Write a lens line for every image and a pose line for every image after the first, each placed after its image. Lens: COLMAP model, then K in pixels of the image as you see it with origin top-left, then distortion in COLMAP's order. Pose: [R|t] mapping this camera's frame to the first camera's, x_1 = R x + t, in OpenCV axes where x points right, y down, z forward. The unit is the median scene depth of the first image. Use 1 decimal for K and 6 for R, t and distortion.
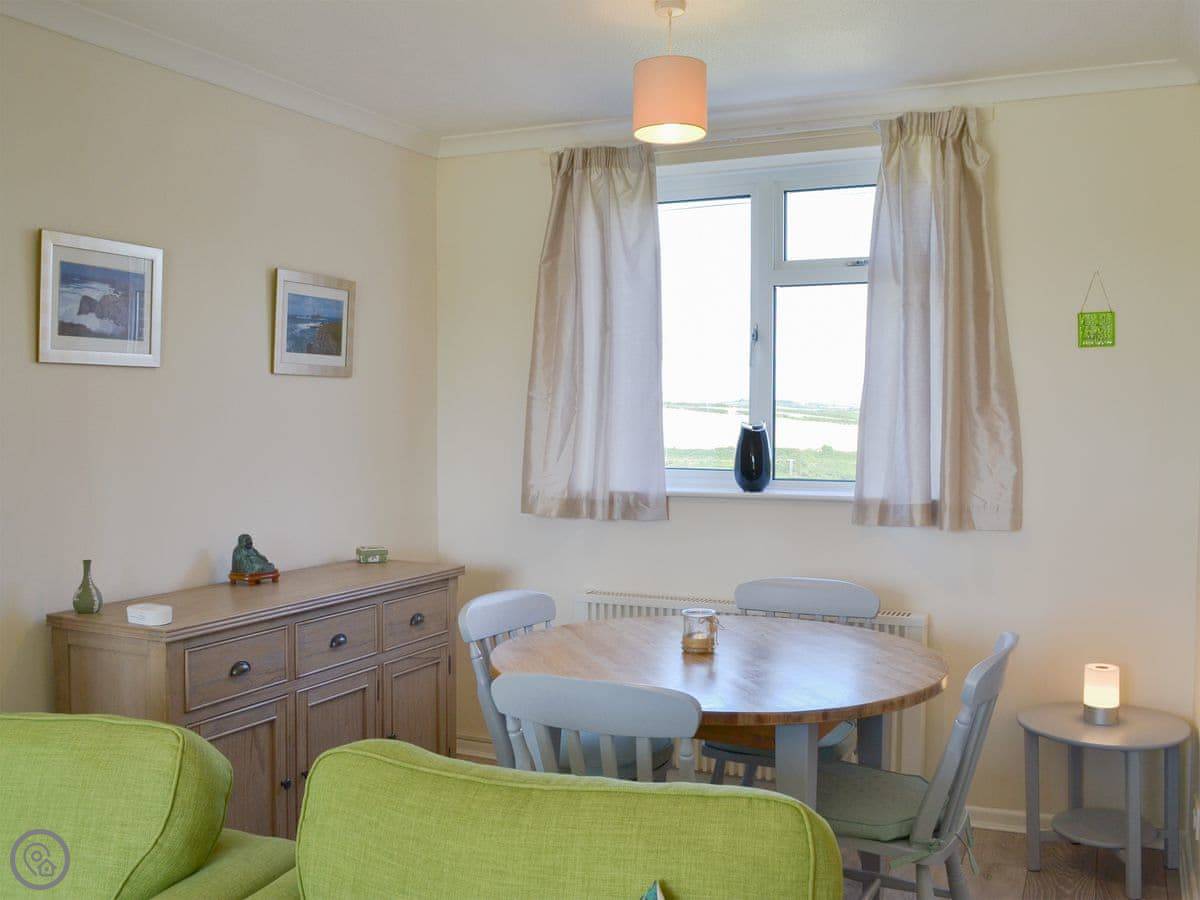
lens RADIAL K [[1129.2, 0, 597.0], [0, 1129.2, 463.5], [0, 0, 1]] dist [-0.047149, -0.001053]
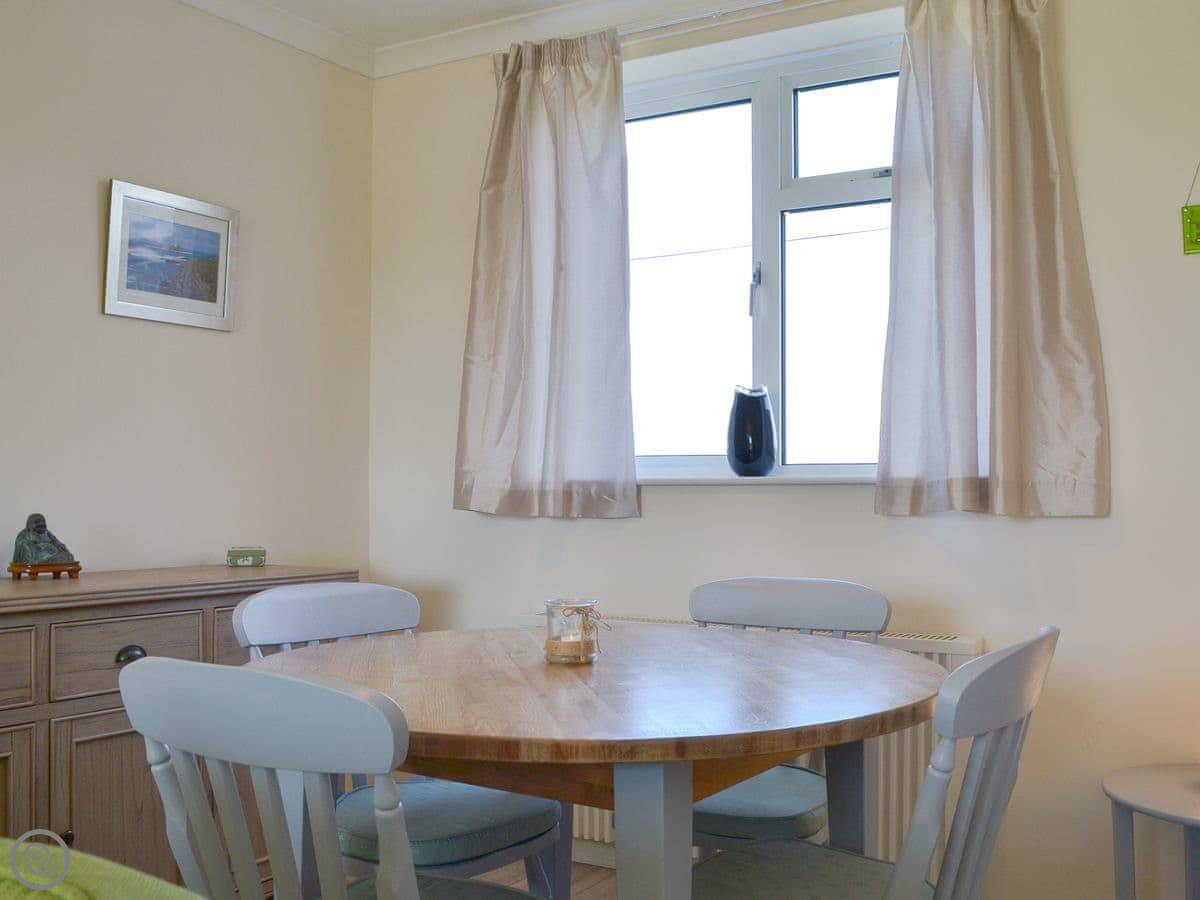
lens RADIAL K [[1201.7, 0, 600.0], [0, 1201.7, 450.0], [0, 0, 1]] dist [-0.061935, 0.001085]
pose [[0.995905, -0.003144, -0.090356, 0.116425], [-0.002668, 0.997938, -0.064131, 0.060714], [0.090371, 0.064109, 0.993843, 0.209099]]
